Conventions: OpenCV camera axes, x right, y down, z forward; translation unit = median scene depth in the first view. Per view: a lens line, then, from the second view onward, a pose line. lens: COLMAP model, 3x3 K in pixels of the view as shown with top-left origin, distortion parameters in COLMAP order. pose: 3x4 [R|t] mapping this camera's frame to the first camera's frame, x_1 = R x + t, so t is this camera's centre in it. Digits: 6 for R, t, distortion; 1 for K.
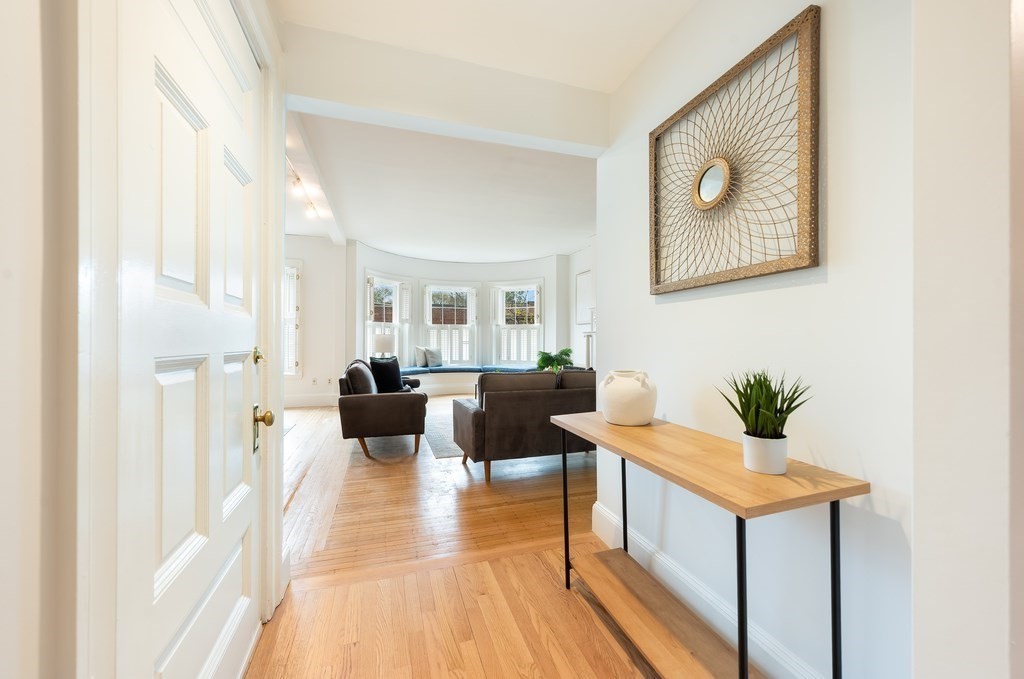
lens RADIAL K [[402.7, 0, 512.0], [0, 402.7, 339.5], [0, 0, 1]] dist [0.000696, 0.000008]
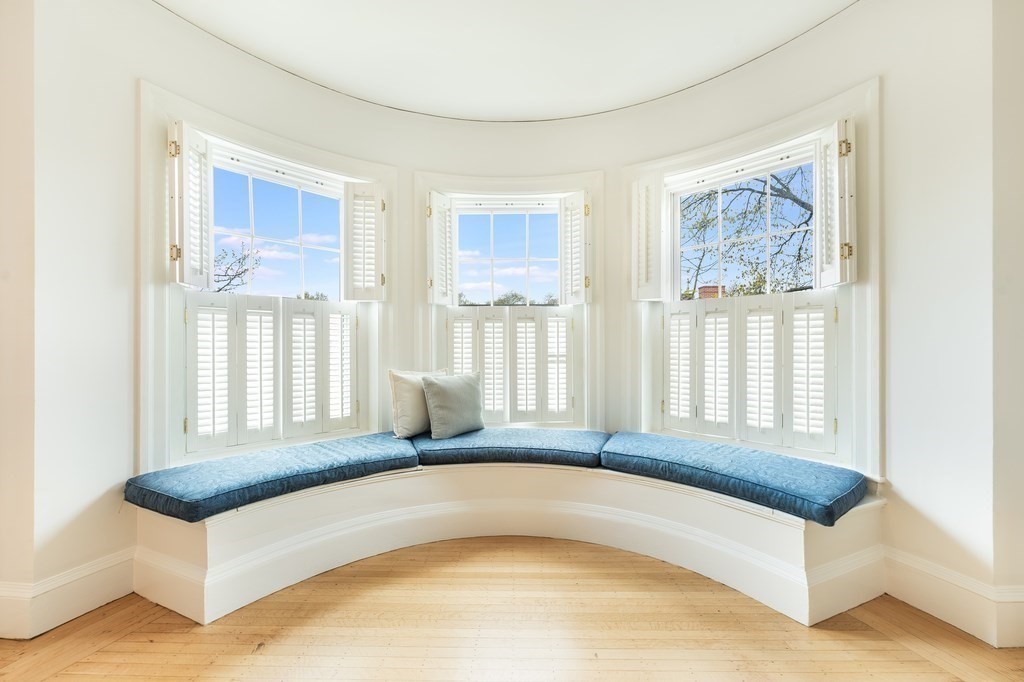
lens RADIAL K [[410.5, 0, 511.5], [0, 410.5, 346.5], [0, 0, 1]] dist [-0.001470, -0.000082]
pose [[0.945364, -0.003777, -0.325995, -0.045674], [0.004777, 0.999986, 0.002267, -0.004043], [0.325981, -0.003700, 0.945369, 0.786242]]
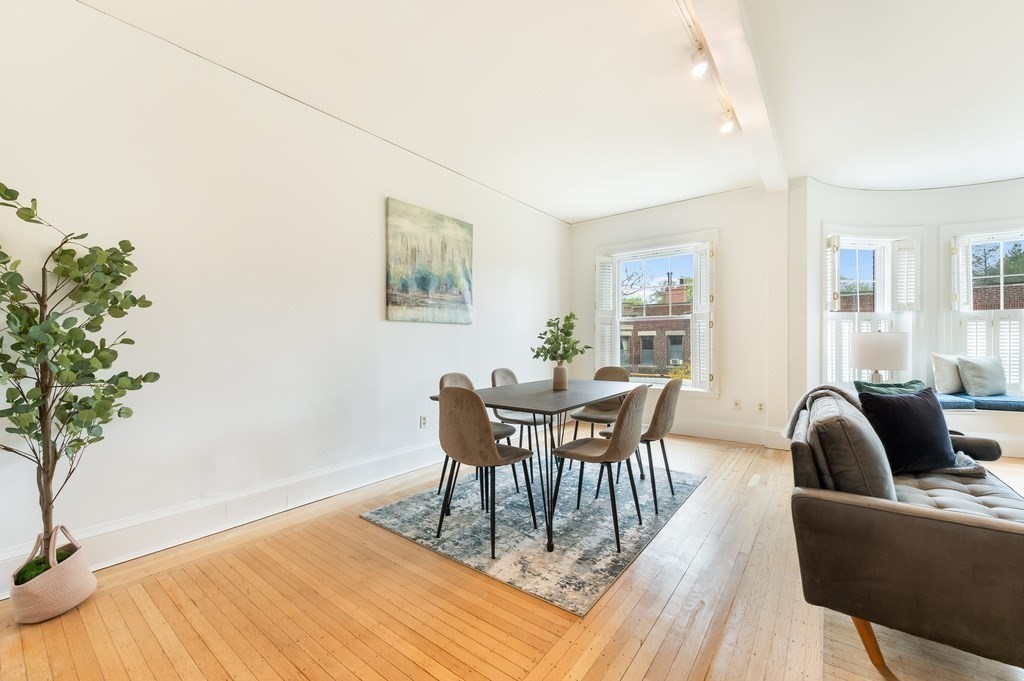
lens RADIAL K [[410.5, 0, 511.5], [0, 410.5, 346.0], [0, 0, 1]] dist [-0.001470, -0.000082]
pose [[0.570149, 0.002848, -0.821536, -0.122424], [0.008515, 0.999920, 0.009375, -0.003744], [0.821497, -0.012341, 0.570079, 0.260185]]
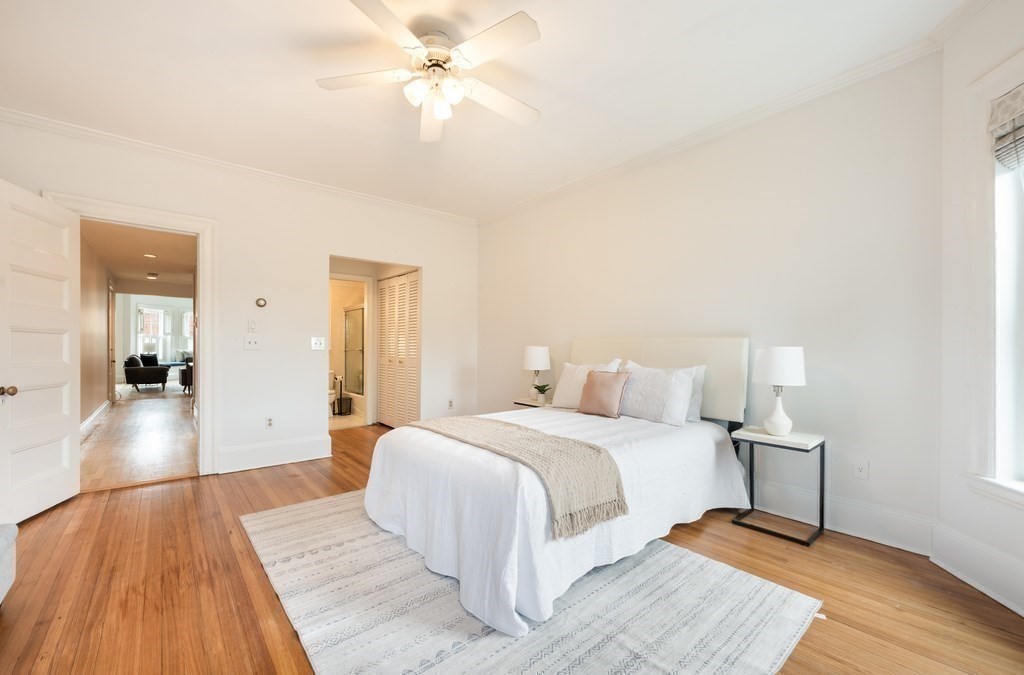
lens RADIAL K [[408.2, 0, 508.1], [0, 408.2, 341.4], [0, 0, 1]] dist [-0.001227, -0.000091]
pose [[0.923308, 0.004517, 0.384034, 0.405235], [-0.001464, 0.999965, -0.008243, -0.004542], [-0.384057, 0.007049, 0.923282, -1.143746]]
